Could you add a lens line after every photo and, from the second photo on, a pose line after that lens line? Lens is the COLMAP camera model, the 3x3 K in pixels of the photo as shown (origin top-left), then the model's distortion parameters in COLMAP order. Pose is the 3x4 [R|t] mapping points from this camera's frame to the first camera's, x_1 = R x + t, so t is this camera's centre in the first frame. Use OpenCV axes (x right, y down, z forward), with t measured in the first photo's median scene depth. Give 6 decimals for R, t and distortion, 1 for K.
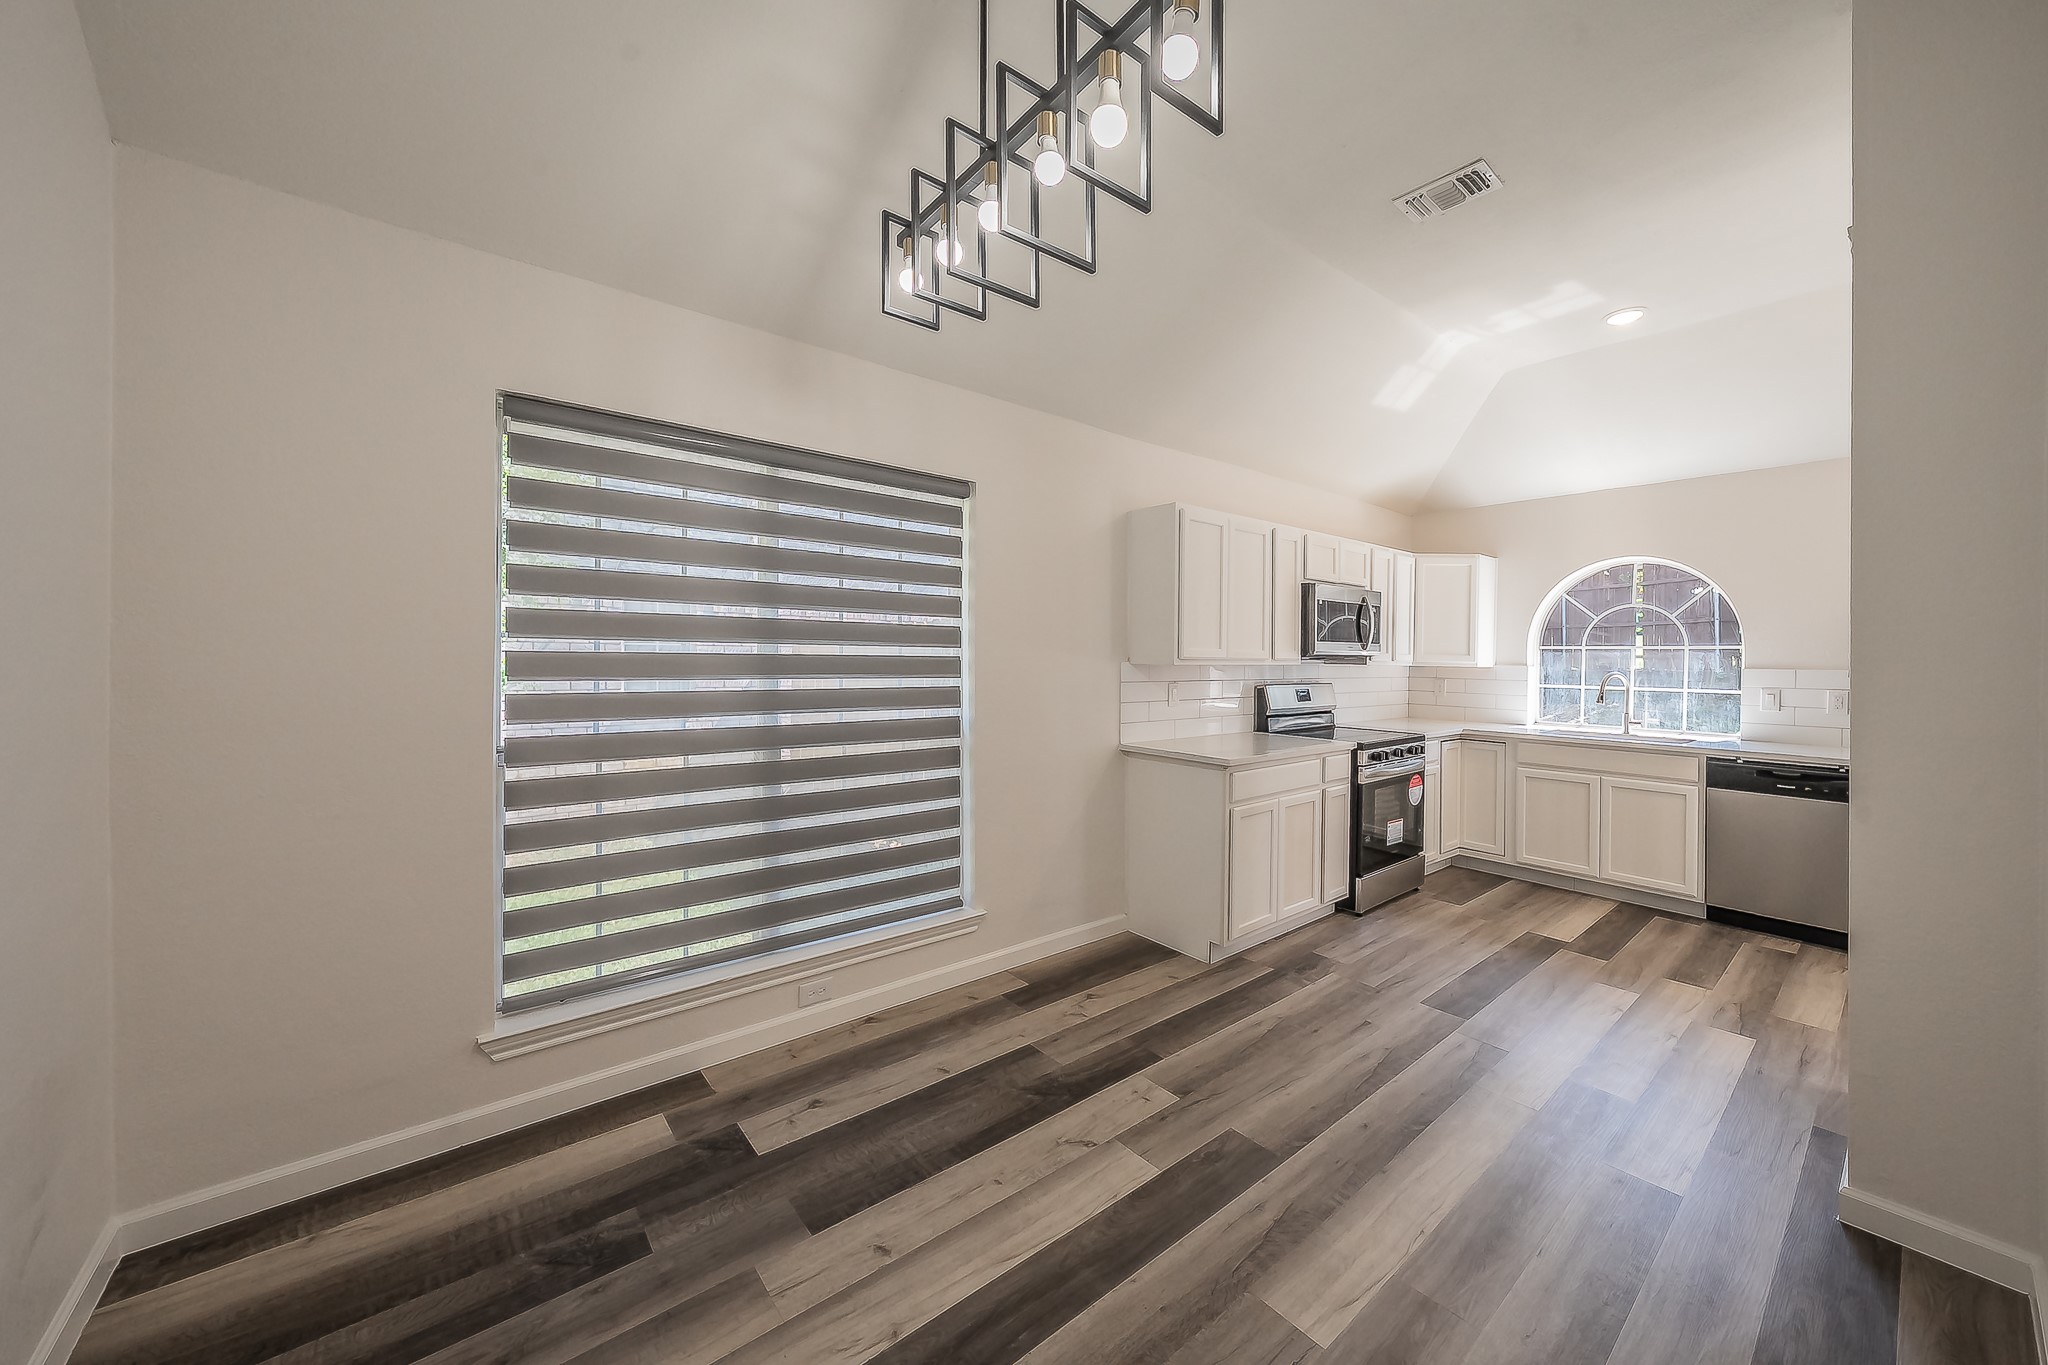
lens RADIAL K [[745.2, 0, 1066.3], [0, 745.2, 657.1], [0, 0, 1]] dist [-0.001132, -0.000119]
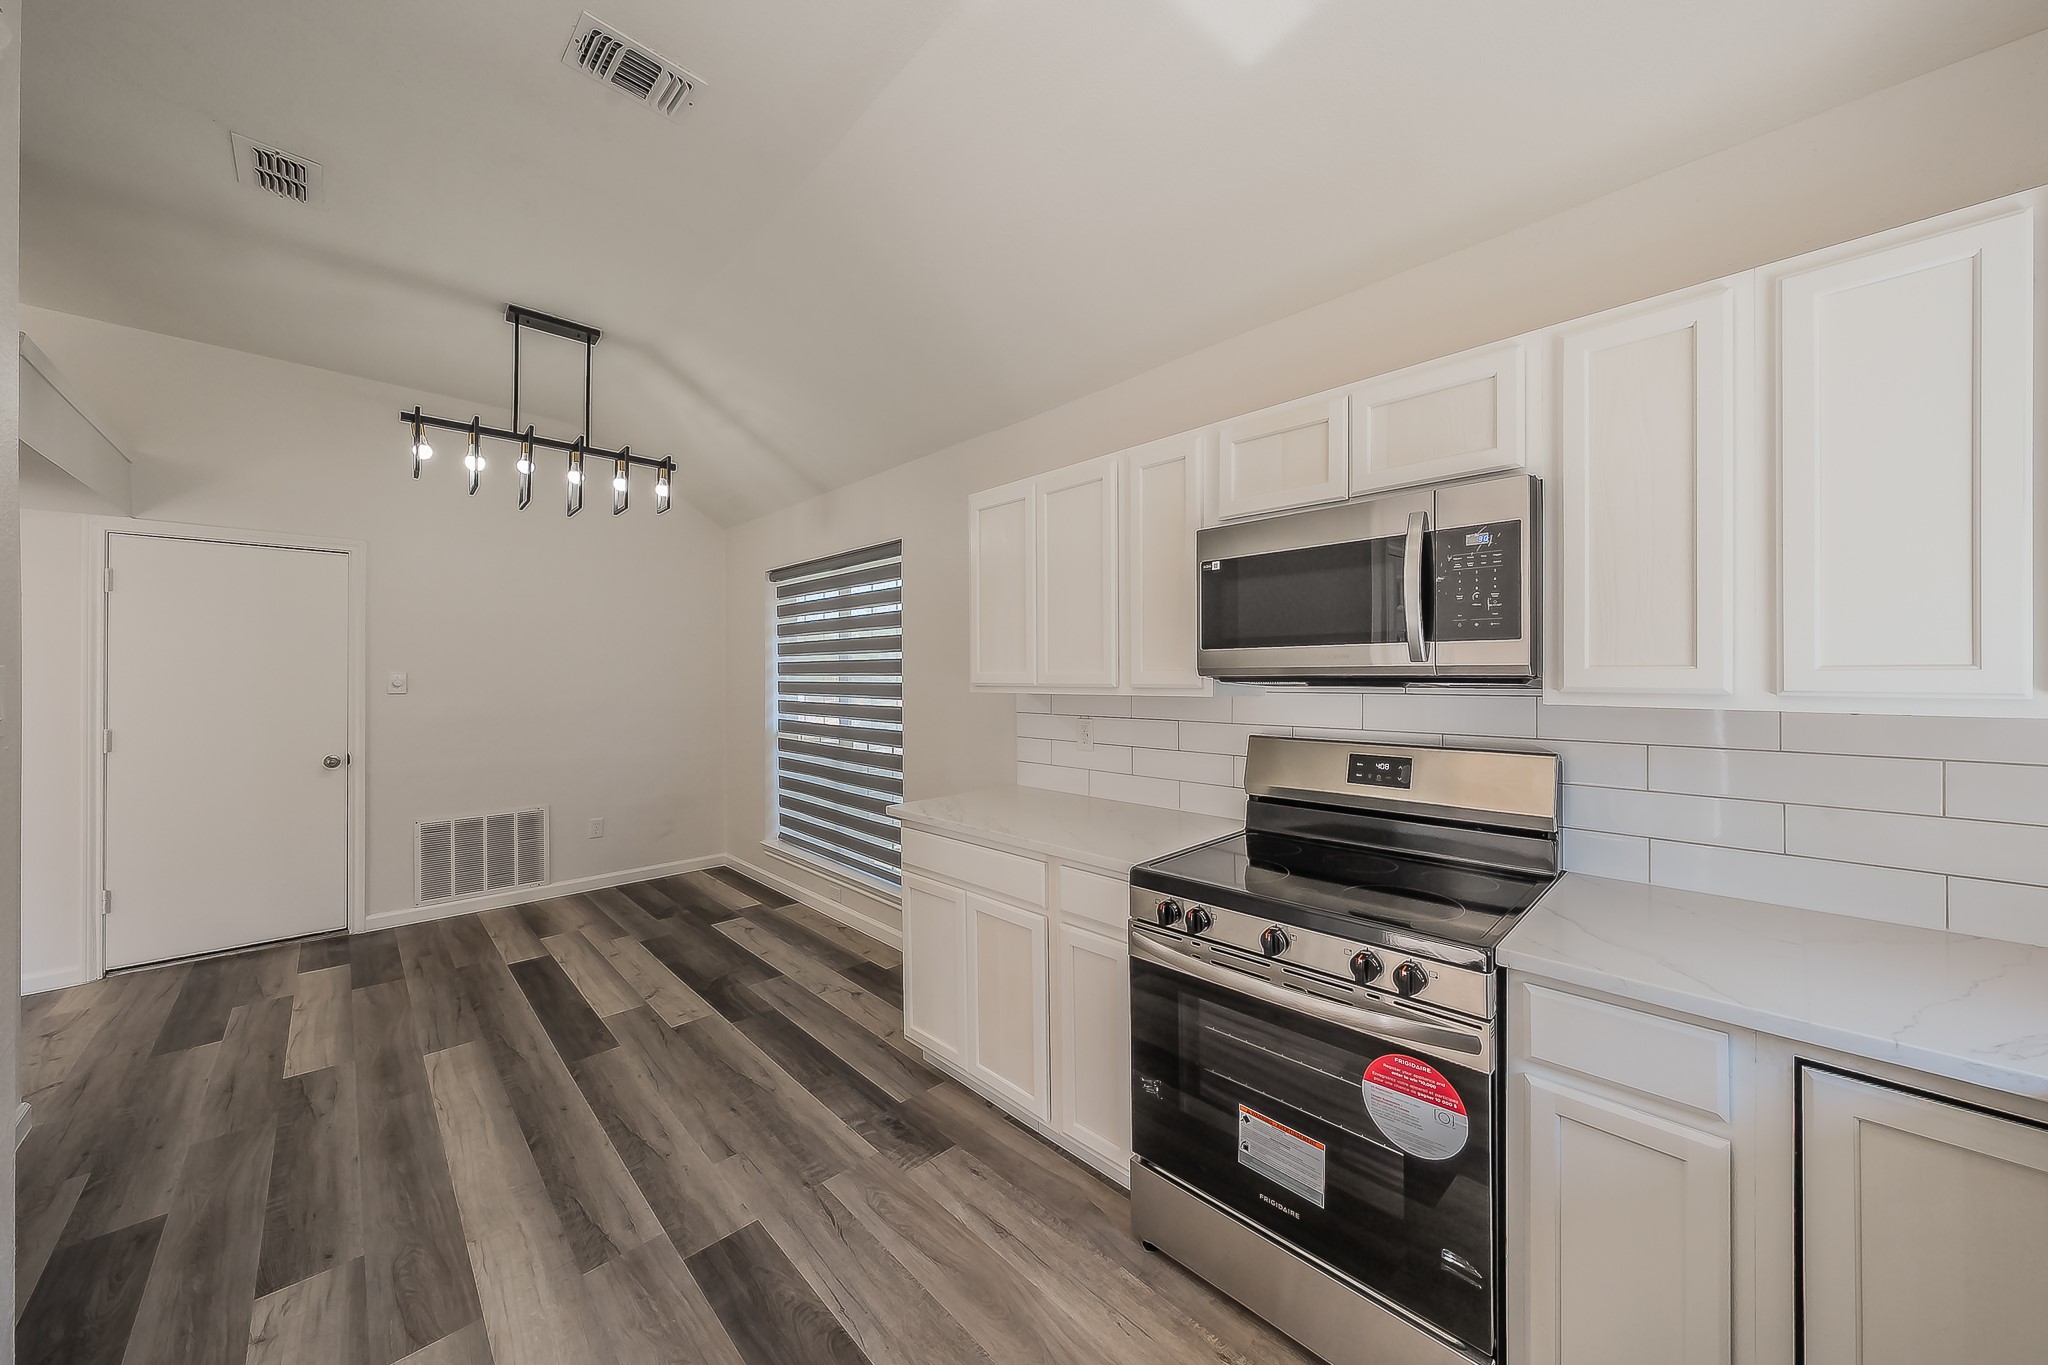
lens RADIAL K [[720.1, 0, 1020.8], [0, 720.1, 675.0], [0, 0, 1]] dist [-0.000717, 0.000148]
pose [[0.051757, -0.010109, -0.998609, 0.848670], [0.005533, 0.999936, -0.009836, -0.000895], [0.998644, -0.005017, 0.051809, 0.912533]]
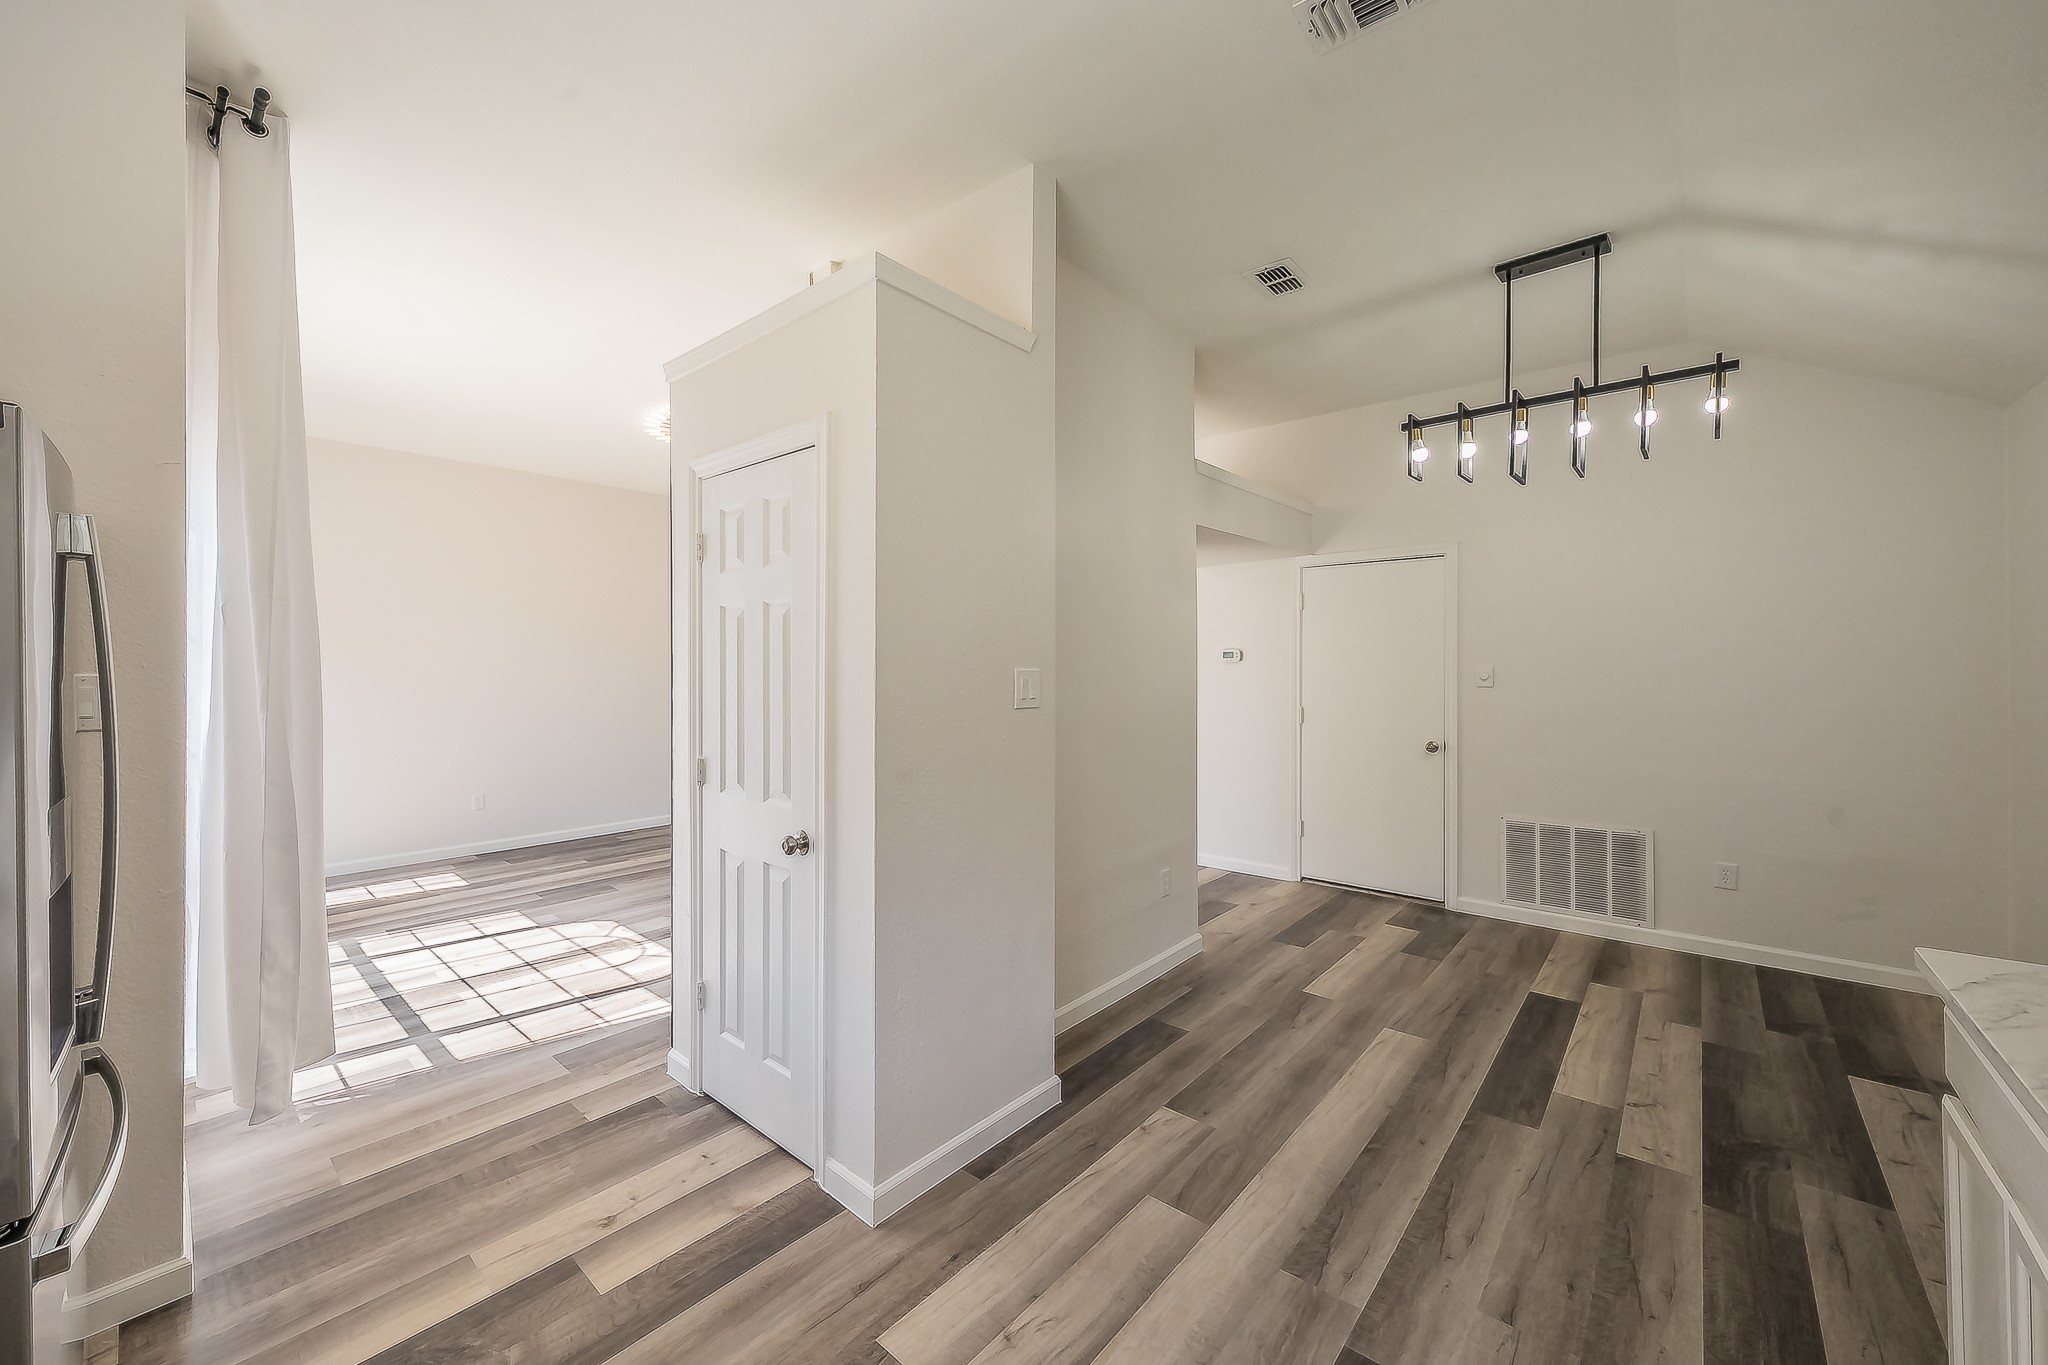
lens RADIAL K [[789.3, 0, 971.5], [0, 789.3, 665.8], [0, 0, 1]] dist [0.001989, 0.000256]
pose [[-0.993258, -0.006277, -0.115758, 0.642895], [-0.005610, 0.999966, -0.006086, -0.008345], [0.115792, -0.005395, -0.993259, 1.127837]]
